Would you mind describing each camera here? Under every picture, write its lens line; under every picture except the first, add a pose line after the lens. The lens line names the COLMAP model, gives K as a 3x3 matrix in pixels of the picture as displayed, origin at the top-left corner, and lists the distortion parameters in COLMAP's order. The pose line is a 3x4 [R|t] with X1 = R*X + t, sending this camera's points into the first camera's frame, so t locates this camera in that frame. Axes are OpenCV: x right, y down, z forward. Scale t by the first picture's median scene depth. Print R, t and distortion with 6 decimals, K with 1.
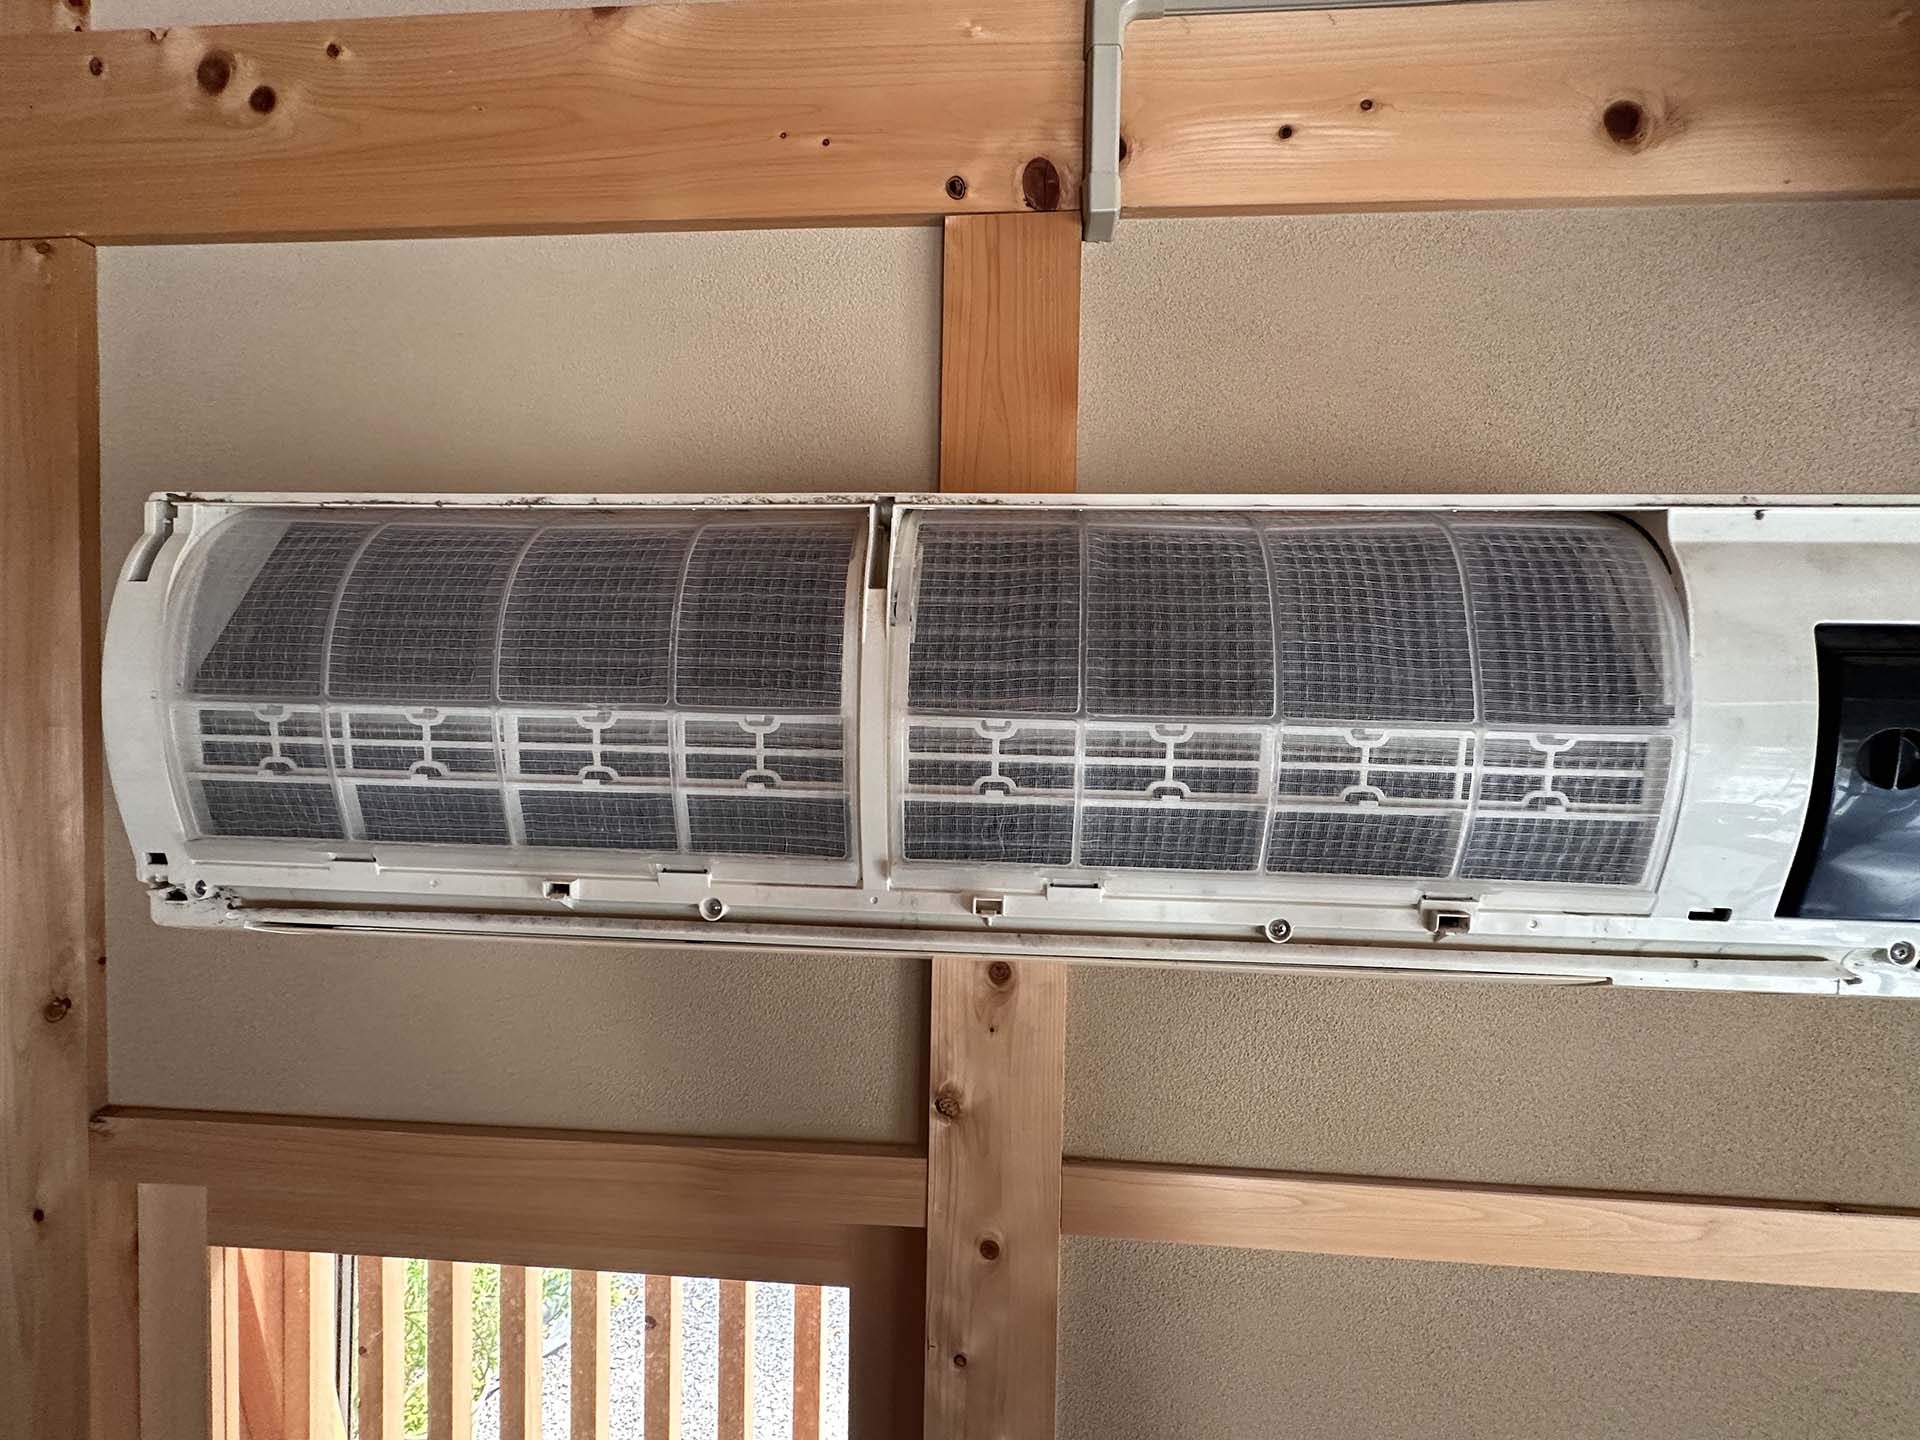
lens RADIAL K [[766.0, 0, 960.7], [0, 766.0, 721.7], [0, 0, 1]] dist [-0.003048, 0.000033]
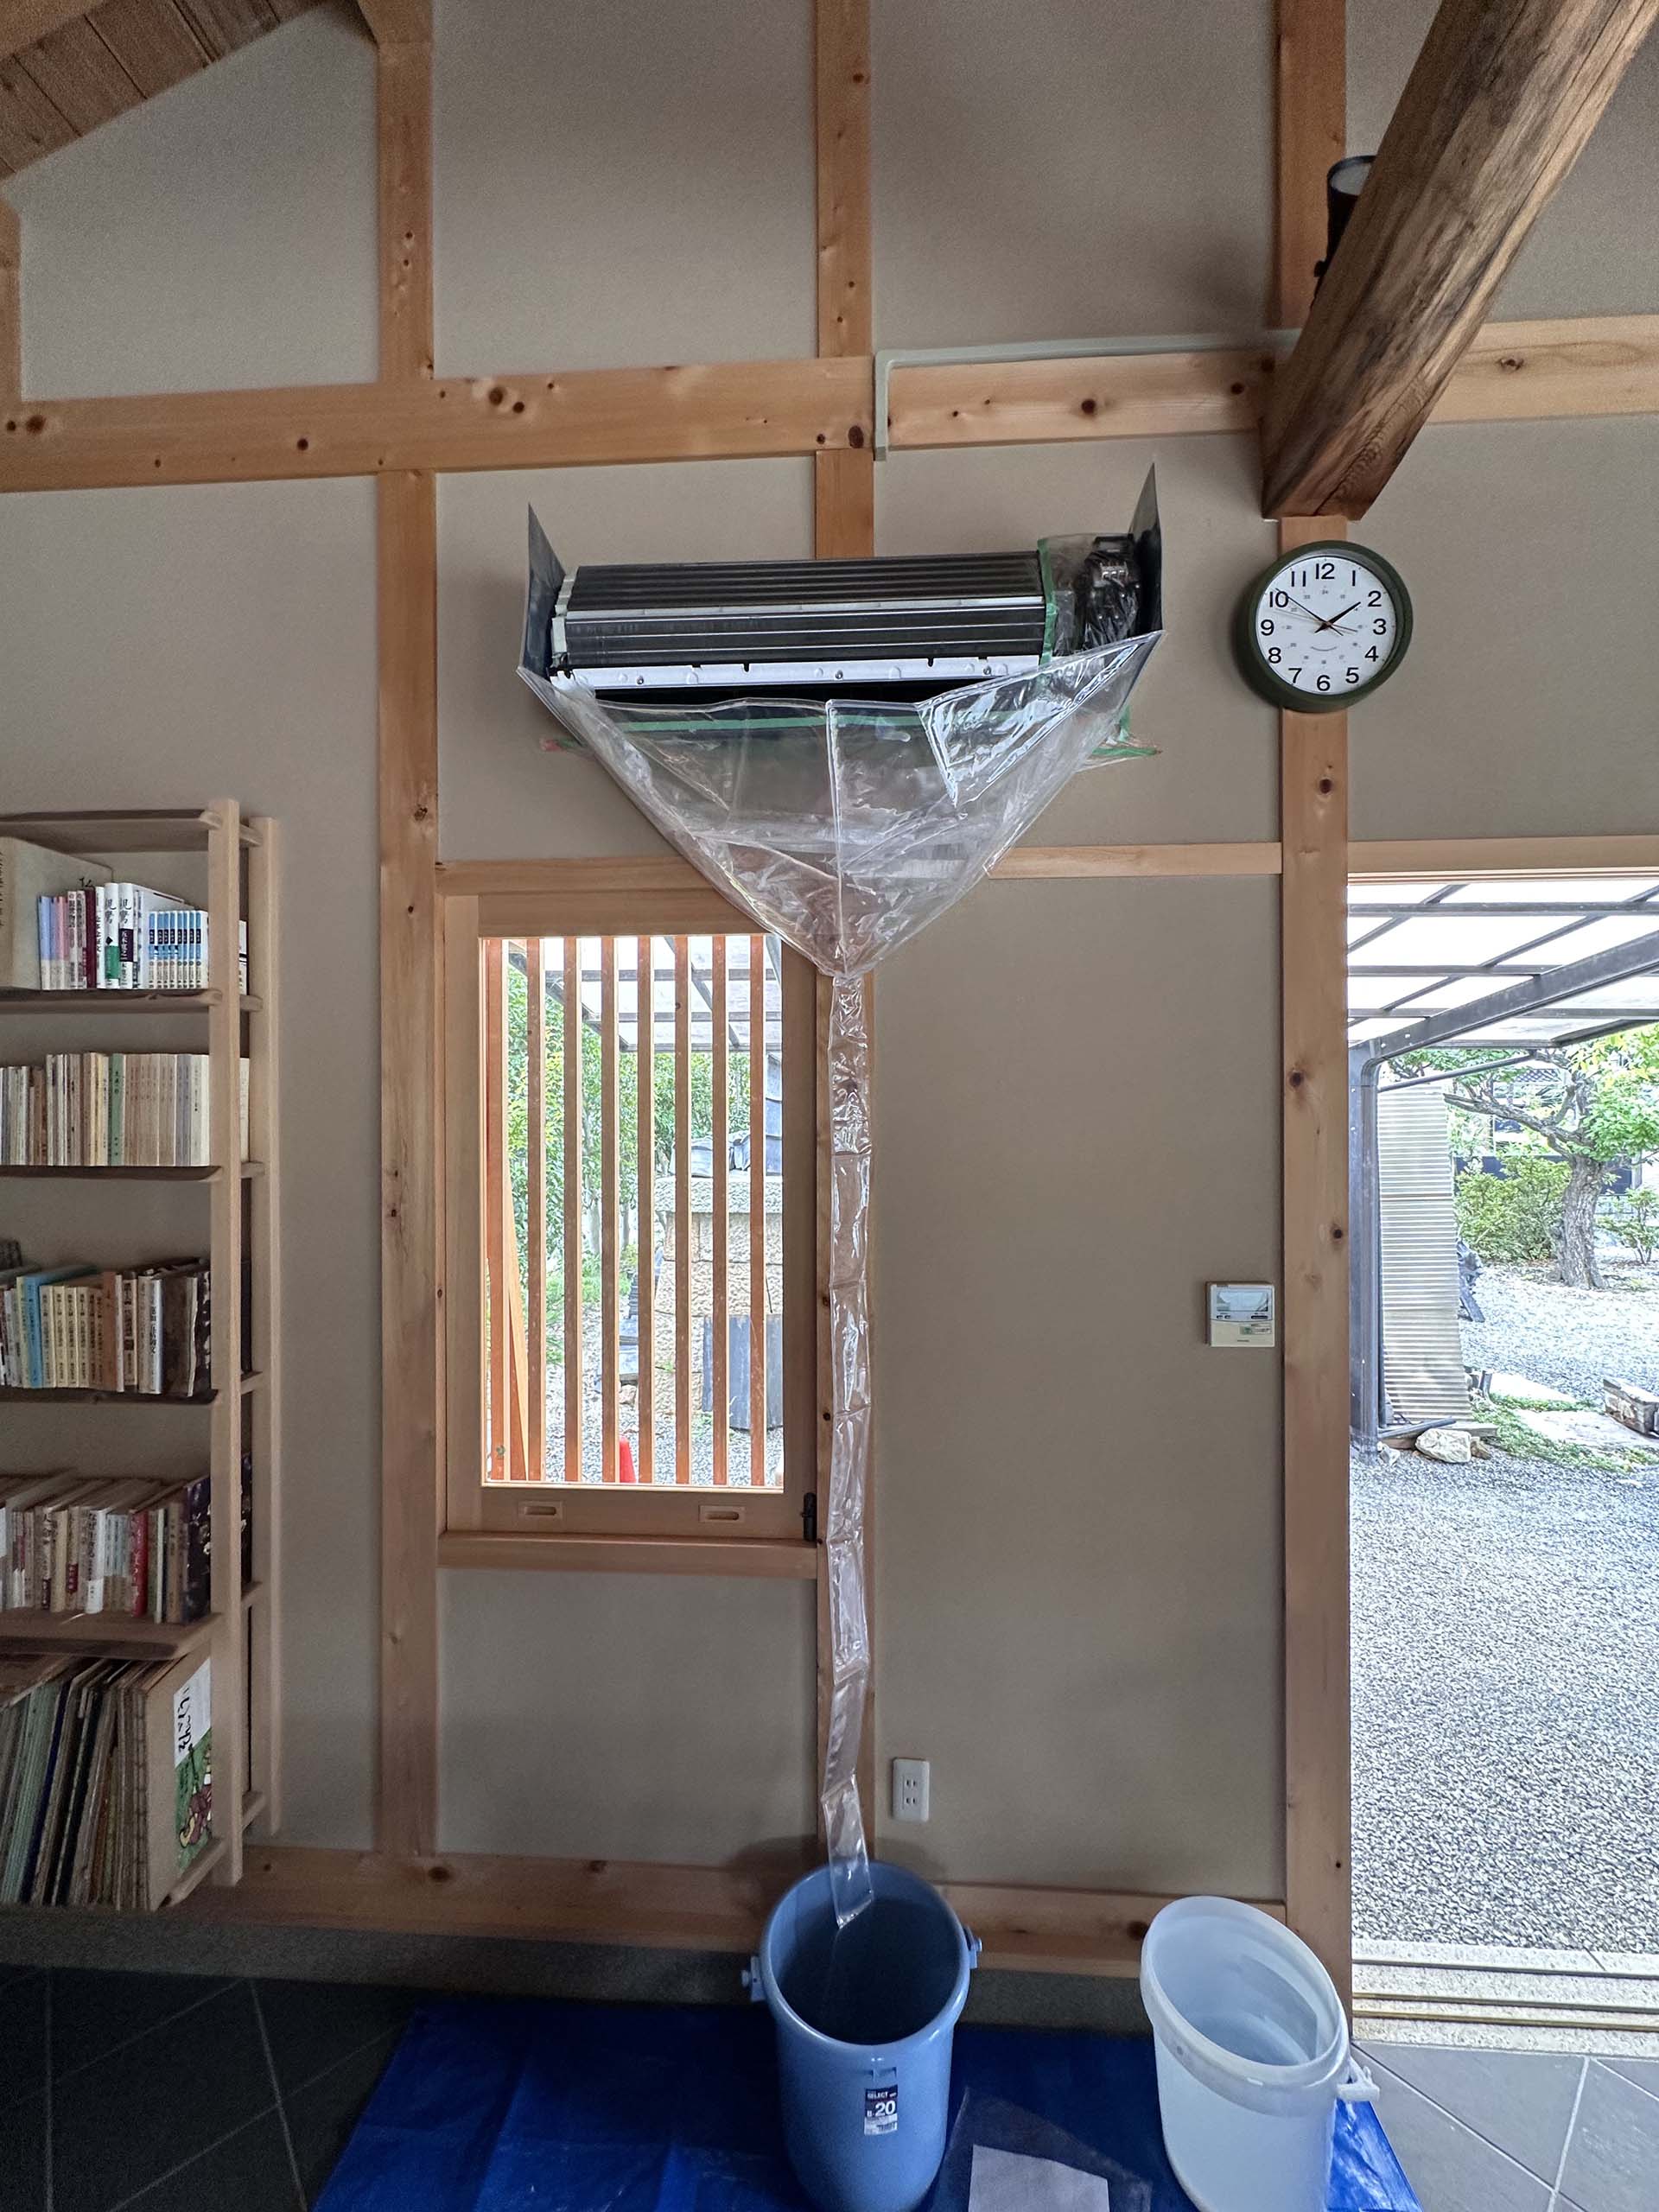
lens RADIAL K [[882.5, 0, 826.8], [0, 882.5, 1117.2], [0, 0, 1]] dist [-0.003048, 0.000033]
pose [[0.999804, -0.019002, 0.005560, -0.042335], [0.019089, 0.999691, -0.015926, 1.477876], [-0.005256, 0.016029, 0.999858, -1.735017]]
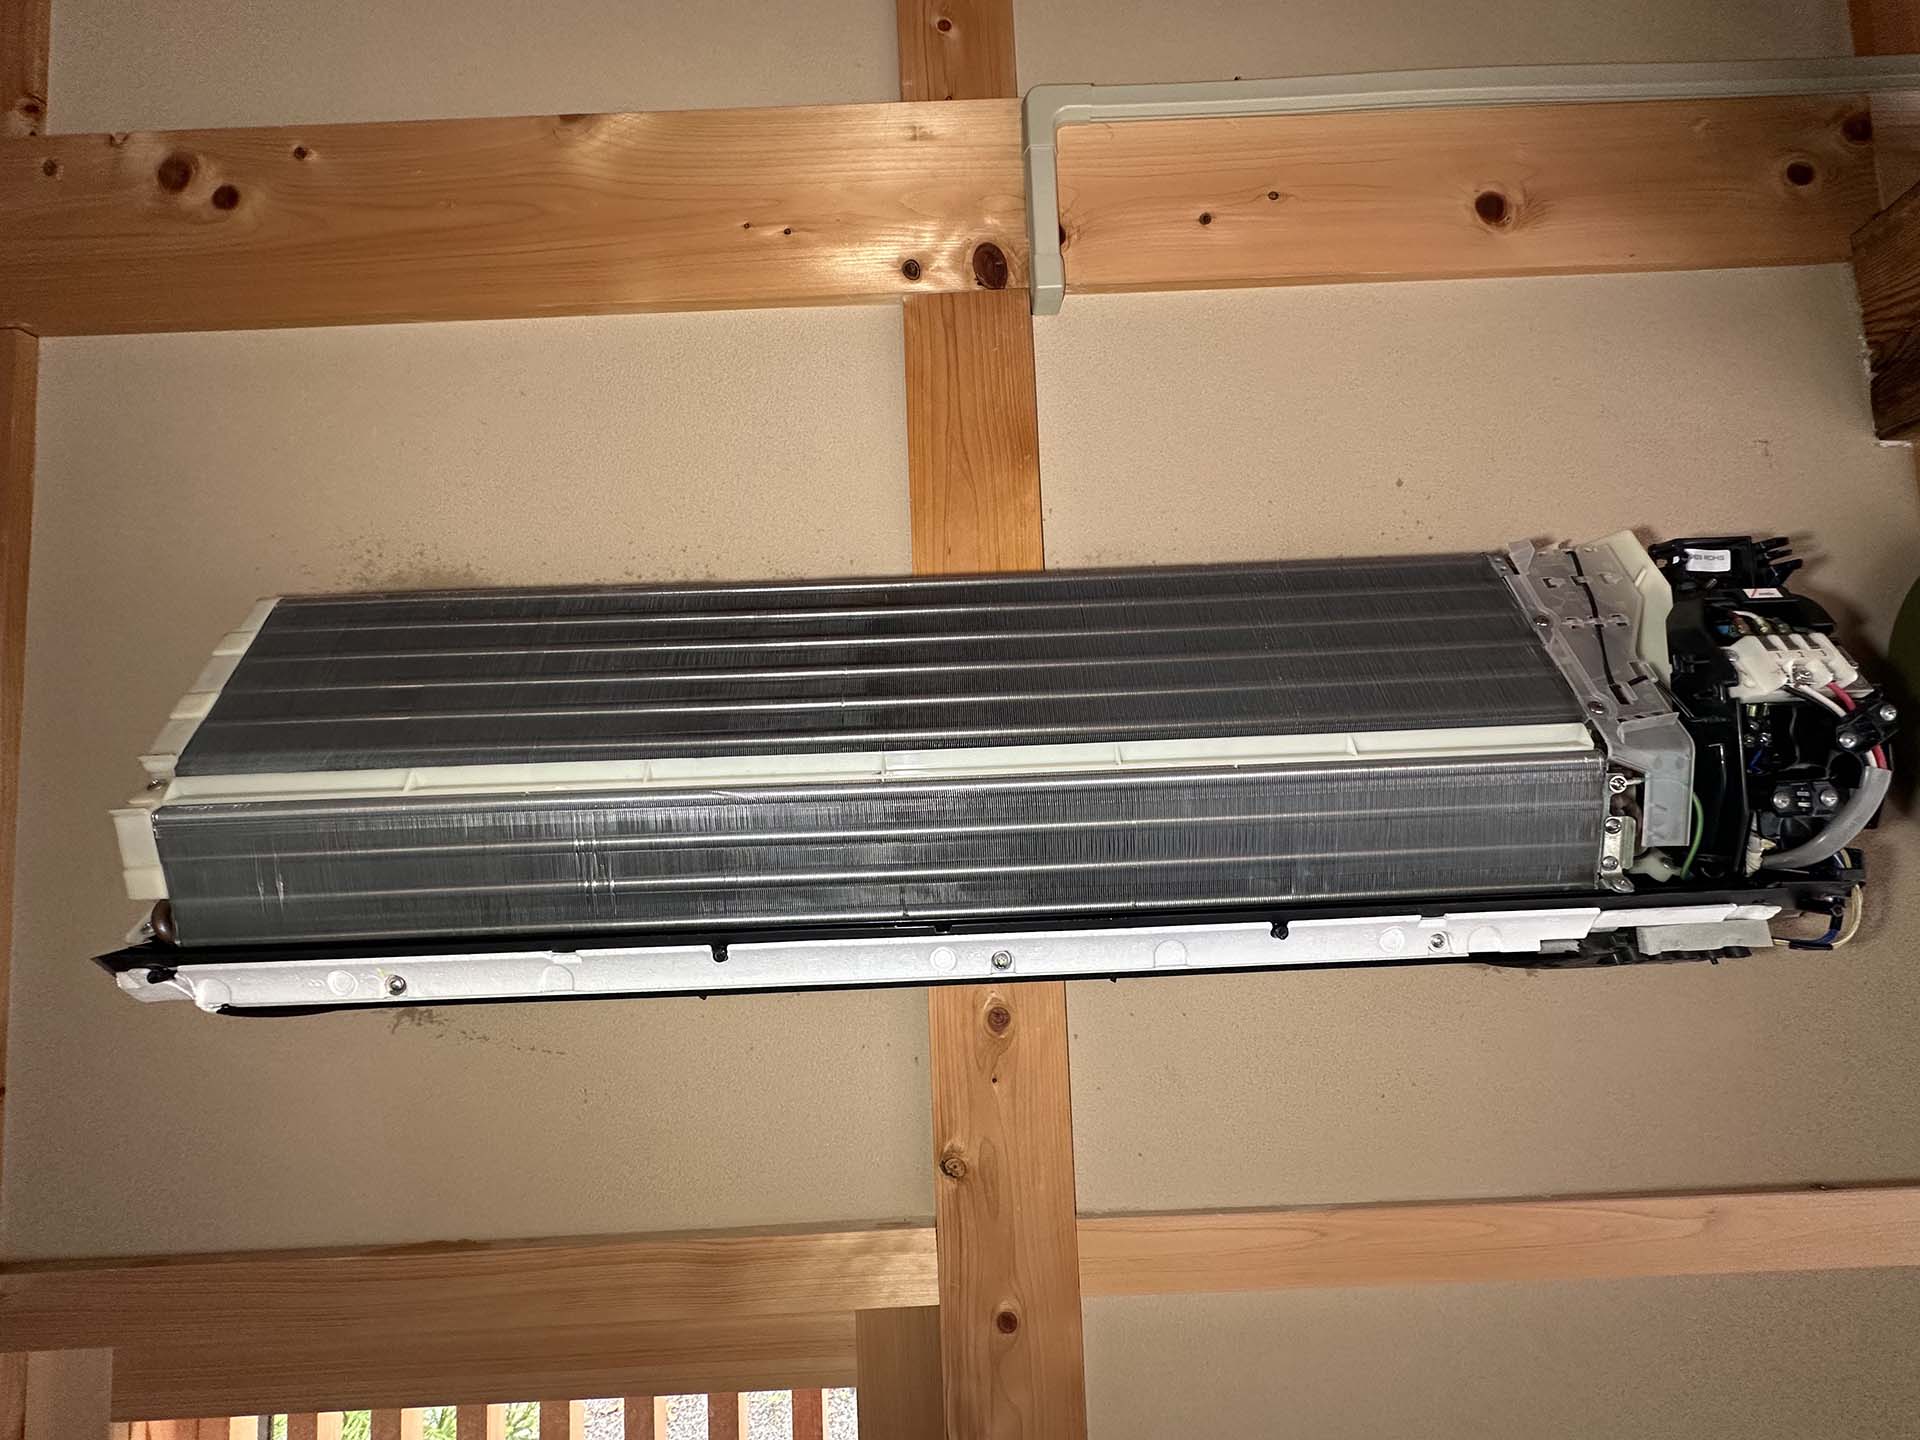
lens RADIAL K [[766.0, 0, 960.7], [0, 766.0, 721.7], [0, 0, 1]] dist [-0.003048, 0.000033]
pose [[0.995929, -0.053521, 0.072535, -0.049666], [0.060447, 0.993454, -0.096927, 0.042679], [-0.066873, 0.100917, 0.992645, -0.009455]]
